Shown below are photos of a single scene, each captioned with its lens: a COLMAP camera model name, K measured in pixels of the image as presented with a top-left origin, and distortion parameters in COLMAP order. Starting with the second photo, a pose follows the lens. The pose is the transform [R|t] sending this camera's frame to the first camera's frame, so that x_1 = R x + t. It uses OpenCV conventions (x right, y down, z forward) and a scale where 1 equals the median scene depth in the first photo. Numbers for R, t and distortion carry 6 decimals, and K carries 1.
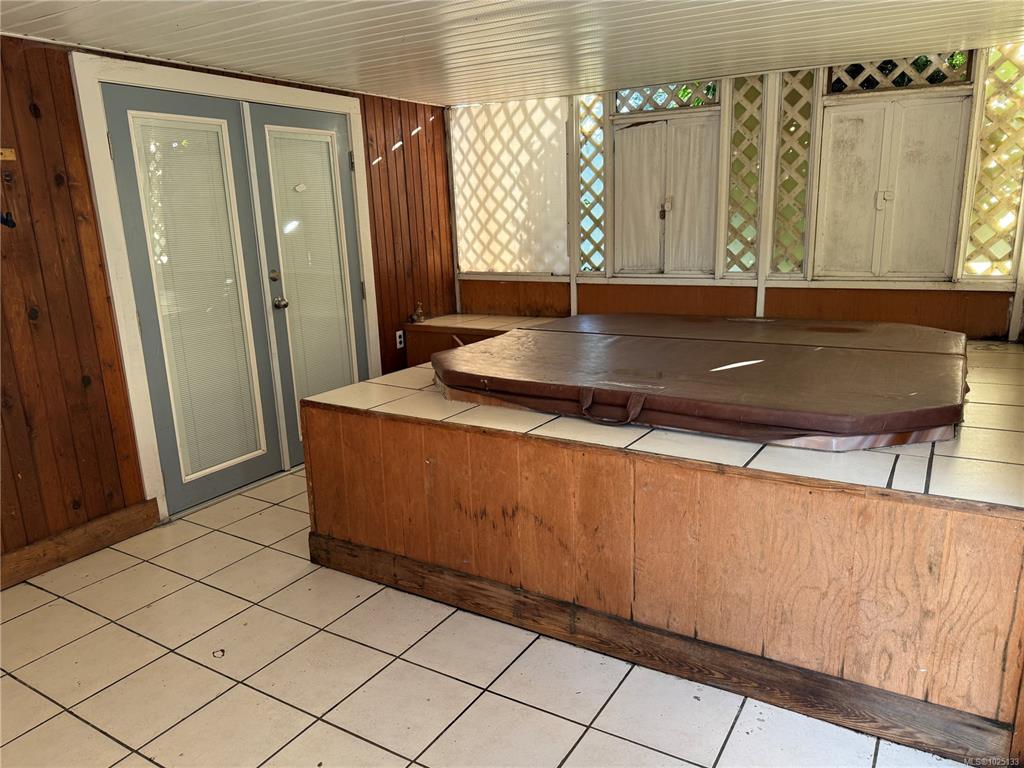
lens RADIAL K [[715.5, 0, 512.0], [0, 715.5, 384.0], [0, 0, 1]] dist [0.105548, -0.153002]
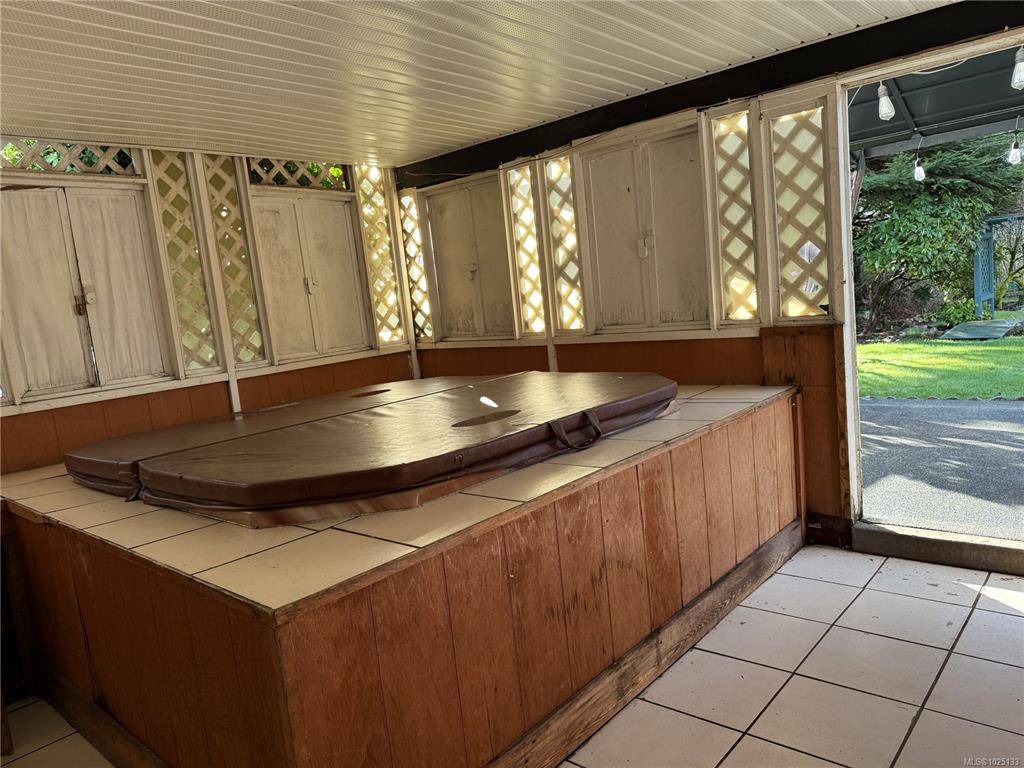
lens RADIAL K [[715.5, 0, 512.0], [0, 715.5, 384.0], [0, 0, 1]] dist [0.105548, -0.153002]
pose [[0.231116, -0.115757, 0.966015, -0.436554], [0.316551, 0.947820, 0.037843, -0.051836], [-0.919989, 0.297048, 0.255699, 0.440355]]
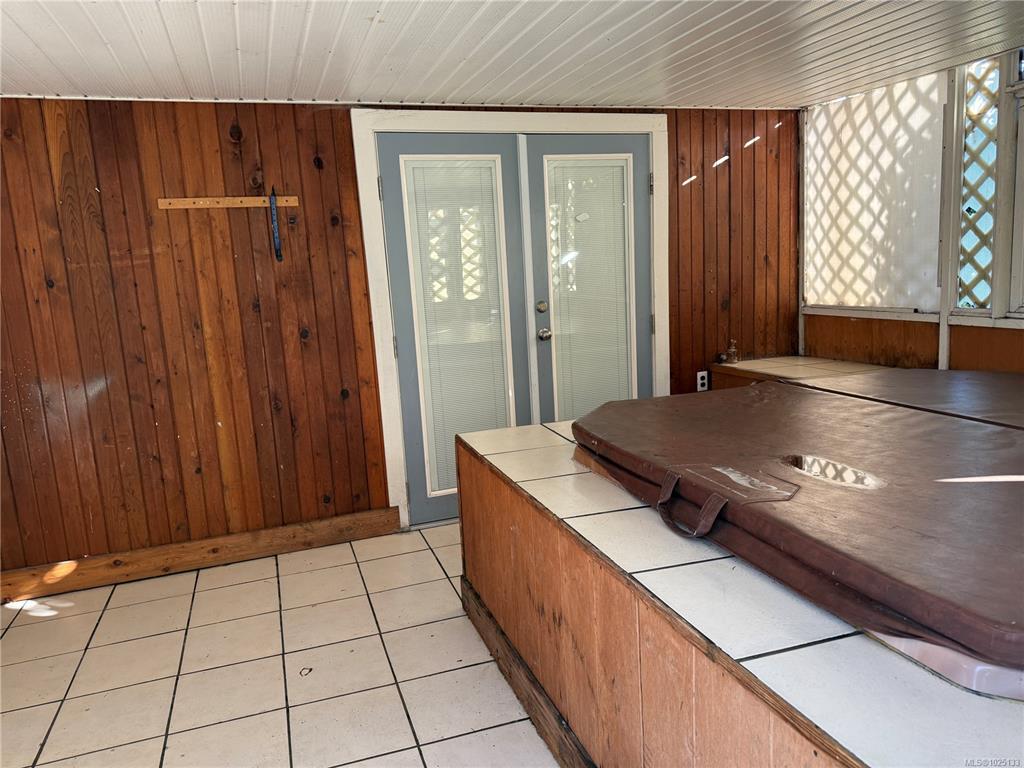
lens RADIAL K [[721.2, 0, 512.0], [0, 721.2, 384.0], [0, 0, 1]] dist [0.003248, -0.003469]
pose [[0.774308, 0.091059, -0.626224, 0.227706], [-0.114794, 0.993386, 0.002508, -0.036324], [0.622310, 0.069945, 0.779640, 0.190191]]
